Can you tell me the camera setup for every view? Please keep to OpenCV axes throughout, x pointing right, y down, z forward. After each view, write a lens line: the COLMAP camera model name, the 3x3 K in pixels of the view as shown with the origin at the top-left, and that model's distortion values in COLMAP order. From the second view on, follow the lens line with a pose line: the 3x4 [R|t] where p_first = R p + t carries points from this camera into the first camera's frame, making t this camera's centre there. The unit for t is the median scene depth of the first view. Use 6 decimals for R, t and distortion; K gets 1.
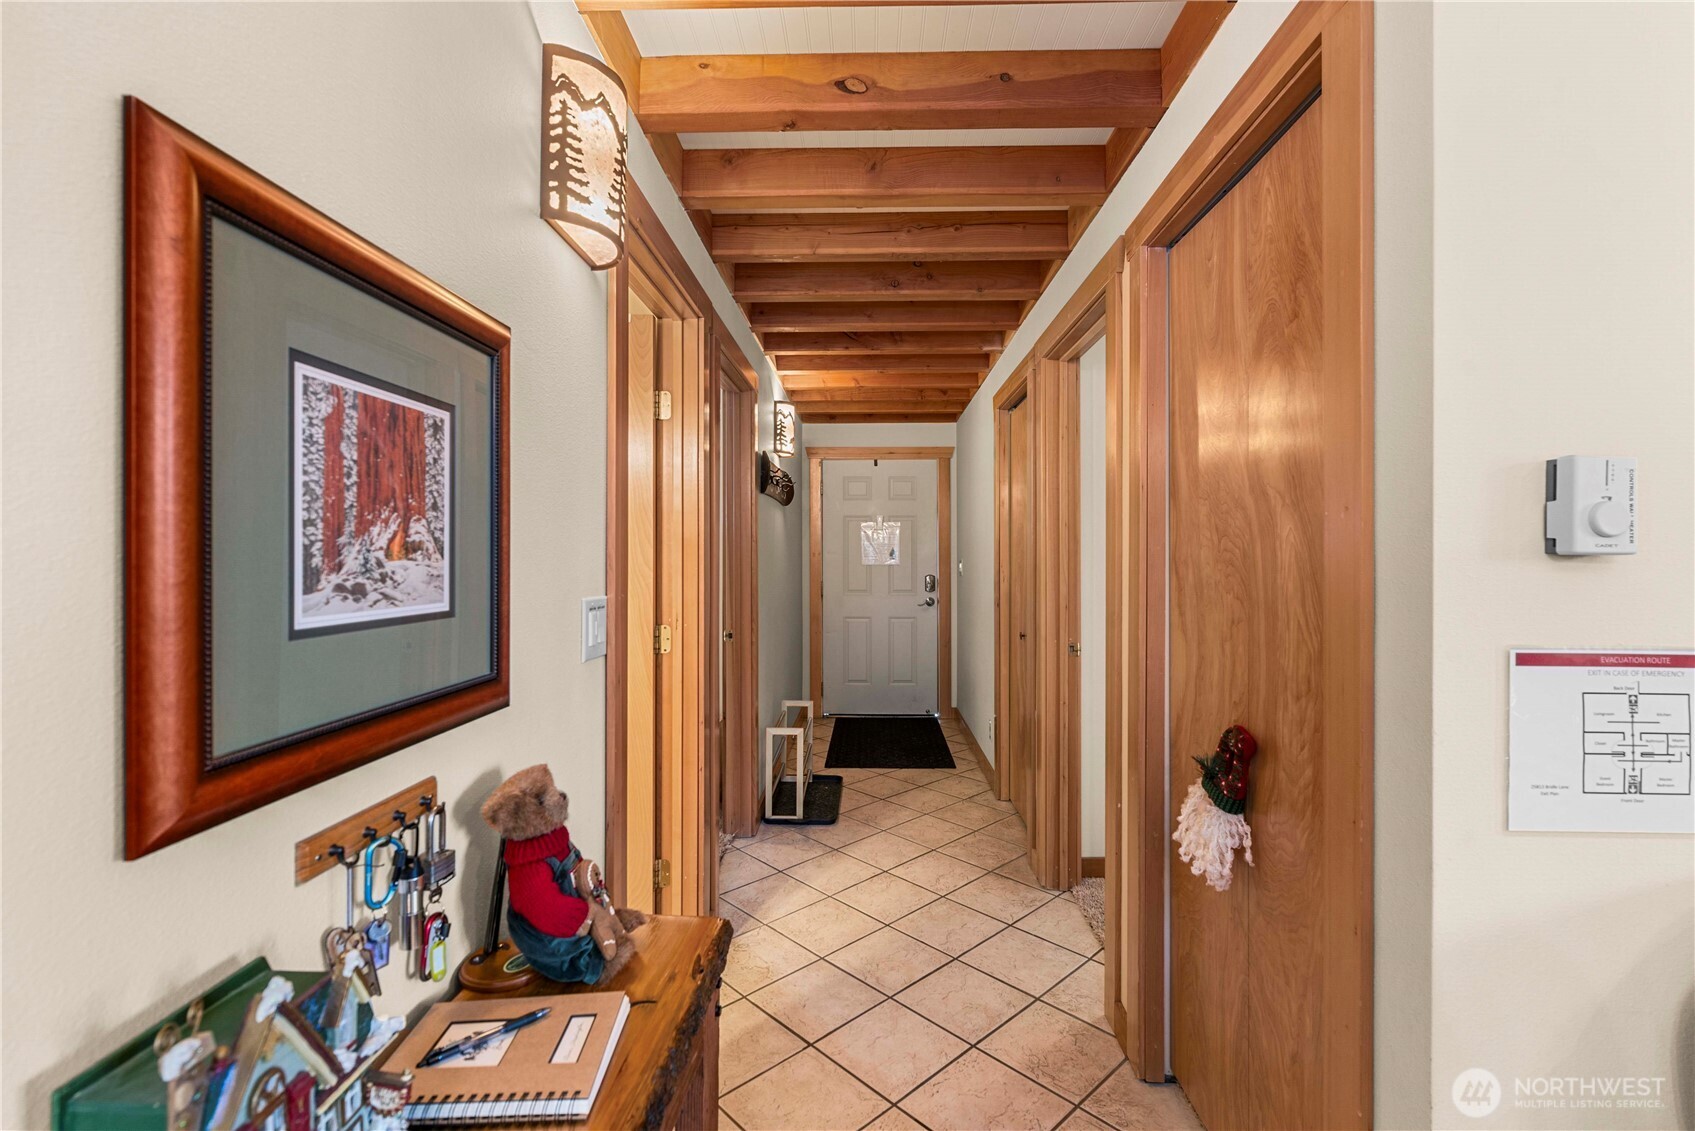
lens RADIAL K [[755.7, 0, 845.9], [0, 755.7, 556.3], [0, 0, 1]] dist [-0.000020, -0.000001]
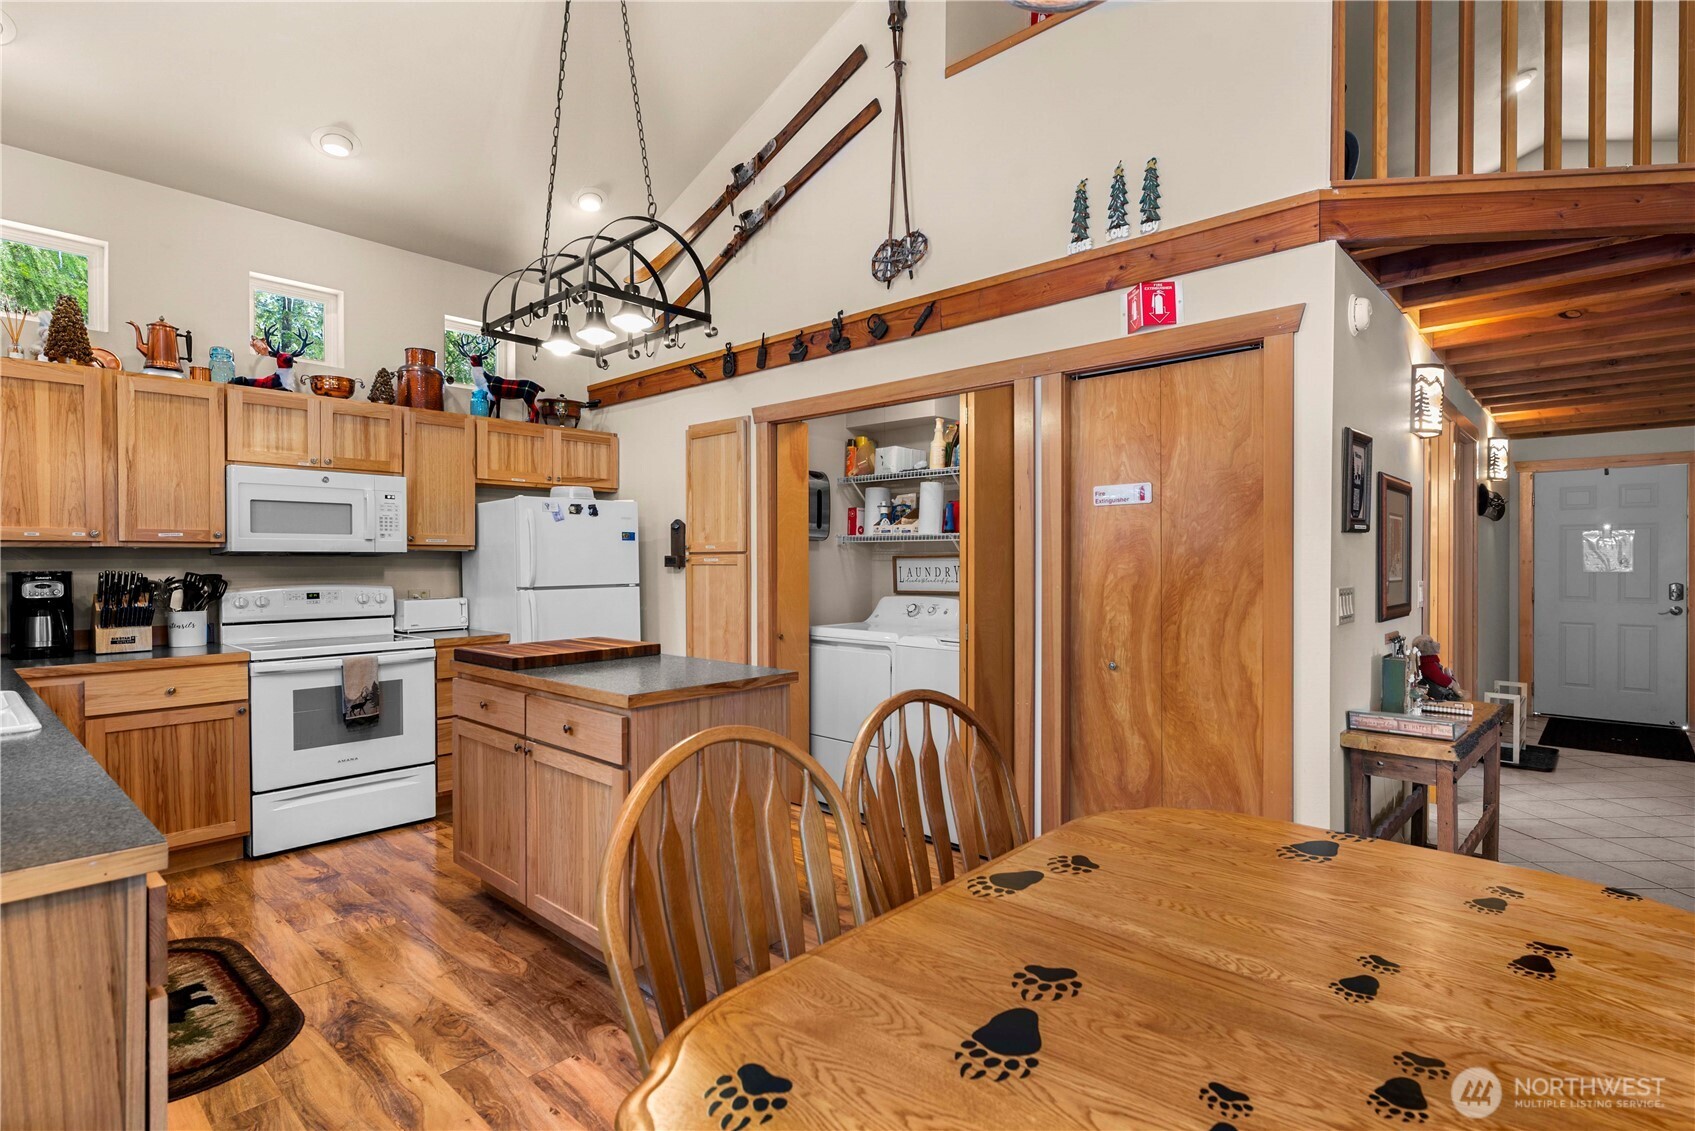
lens RADIAL K [[866.9, 0, 840.8], [0, 866.9, 567.8], [0, 0, 1]] dist [0.004070, 0.001806]
pose [[0.770488, 0.003931, -0.637442, -0.002790], [-0.000493, 0.999984, 0.005571, -0.000901], [0.637454, -0.003978, 0.770478, -0.601809]]
